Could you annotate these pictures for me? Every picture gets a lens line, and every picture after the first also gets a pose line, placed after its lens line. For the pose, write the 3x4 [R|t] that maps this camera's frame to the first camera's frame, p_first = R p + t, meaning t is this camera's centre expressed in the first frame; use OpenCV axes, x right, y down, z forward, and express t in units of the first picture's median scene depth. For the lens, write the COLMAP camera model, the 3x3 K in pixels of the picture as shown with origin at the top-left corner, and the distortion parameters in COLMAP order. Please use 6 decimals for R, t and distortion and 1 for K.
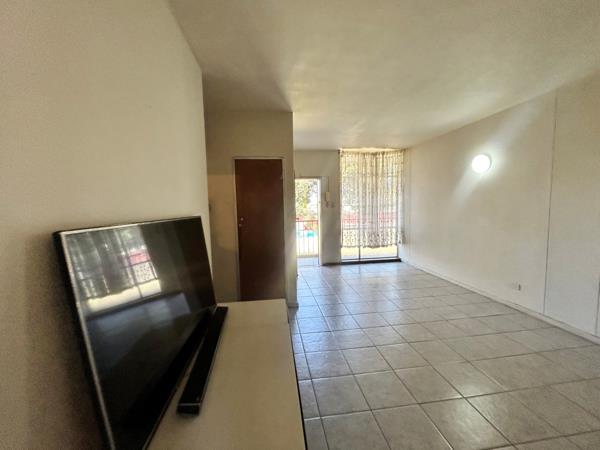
lens RADIAL K [[241.5, 0, 301.0], [0, 241.5, 224.9], [0, 0, 1]] dist [0.000676, -0.000183]
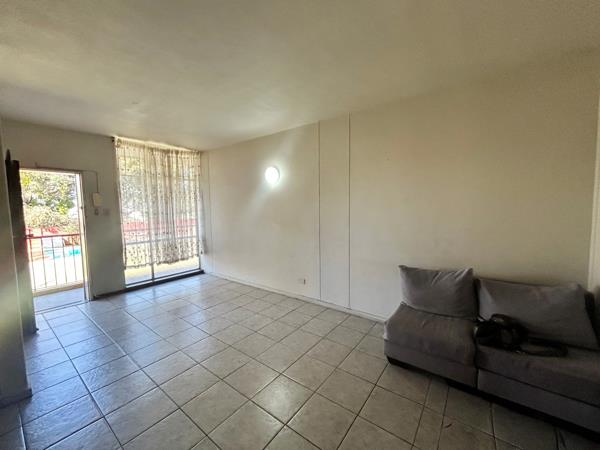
lens RADIAL K [[241.5, 0, 298.8], [0, 241.5, 225.2], [0, 0, 1]] dist [0.000676, -0.000183]
pose [[0.709009, -0.041086, 0.704002, 0.044874], [0.055959, 0.998431, 0.001912, -0.019317], [-0.702976, 0.038040, 0.710196, 0.132325]]
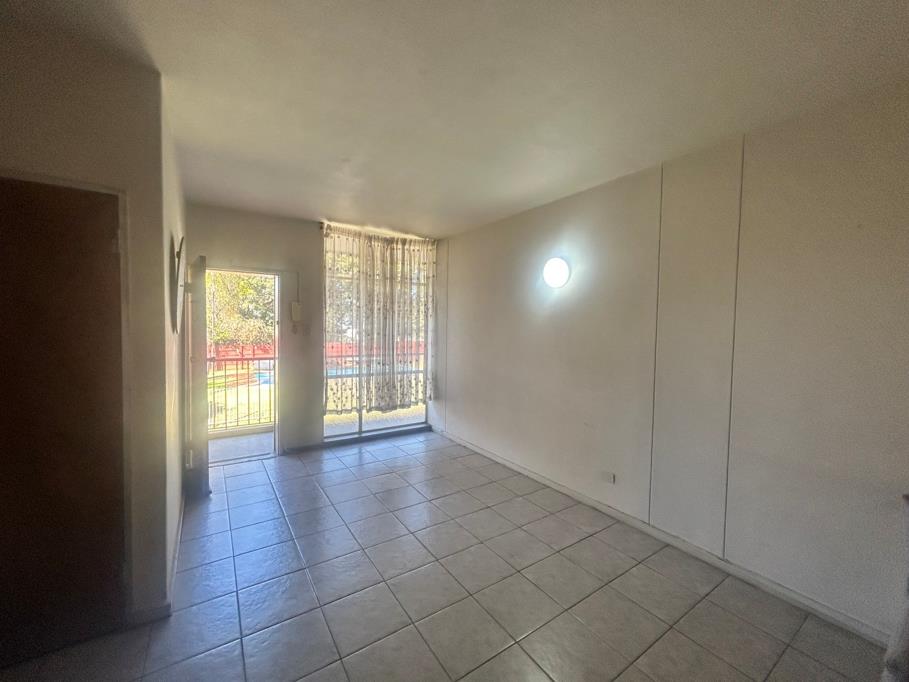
lens RADIAL K [[365.9, 0, 453.8], [0, 365.9, 343.3], [0, 0, 1]] dist [0.000676, -0.000183]
pose [[0.897434, 0.018957, 0.440741, 0.107013], [-0.001233, 0.999180, -0.040464, -0.035932], [-0.441147, 0.035771, 0.896722, 0.279727]]
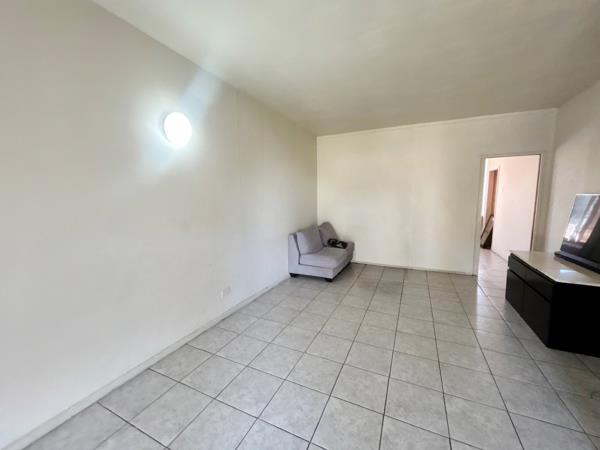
lens RADIAL K [[241.5, 0, 297.2], [0, 241.5, 227.3], [0, 0, 1]] dist [0.000676, -0.000183]
pose [[-0.835860, -0.039677, 0.547507, 0.165938], [0.072137, 0.980796, 0.181205, -0.098303], [-0.544182, 0.190958, -0.816946, 1.288795]]
